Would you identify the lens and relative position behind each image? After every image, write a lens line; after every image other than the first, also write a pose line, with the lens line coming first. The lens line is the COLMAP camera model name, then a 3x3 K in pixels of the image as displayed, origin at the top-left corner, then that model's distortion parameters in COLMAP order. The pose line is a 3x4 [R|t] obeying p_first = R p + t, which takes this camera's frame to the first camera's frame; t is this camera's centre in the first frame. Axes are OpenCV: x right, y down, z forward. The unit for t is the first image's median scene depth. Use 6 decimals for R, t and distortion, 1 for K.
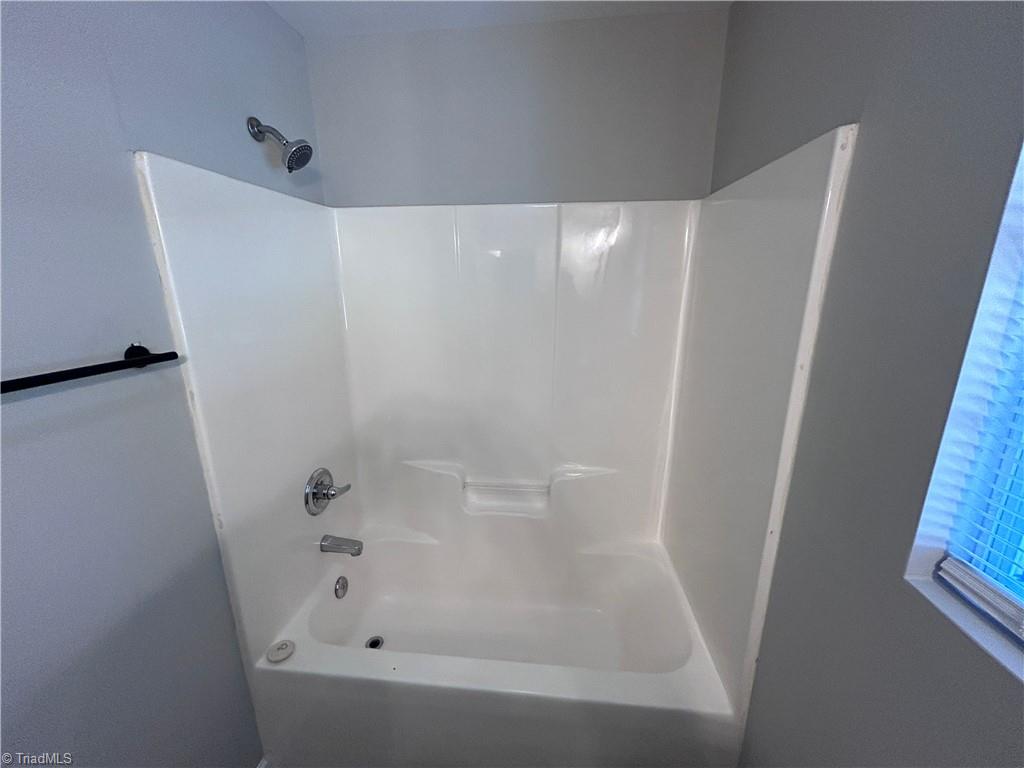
lens RADIAL K [[412.1, 0, 513.0], [0, 412.1, 385.4], [0, 0, 1]] dist [-0.000983, 0.000003]
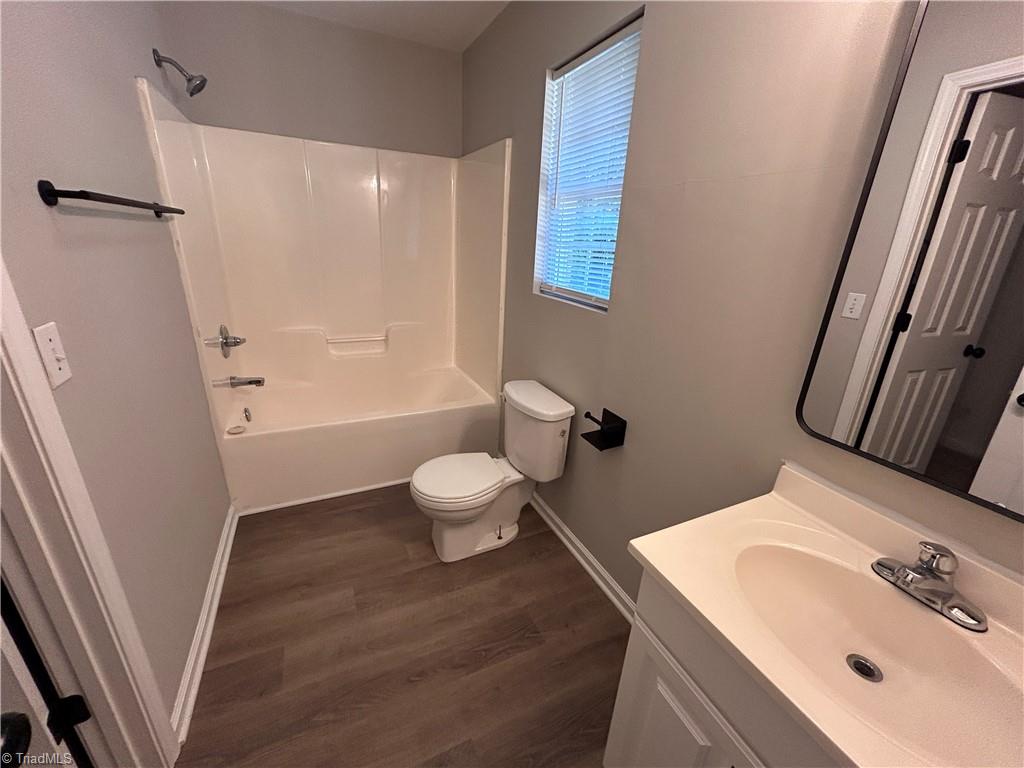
lens RADIAL K [[412.1, 0, 513.0], [0, 412.1, 385.4], [0, 0, 1]] dist [-0.000983, 0.000003]
pose [[0.850634, -0.134126, 0.508362, -0.455222], [0.083408, 0.989094, 0.121396, 0.387695], [-0.519100, -0.060862, 0.852544, -0.849310]]
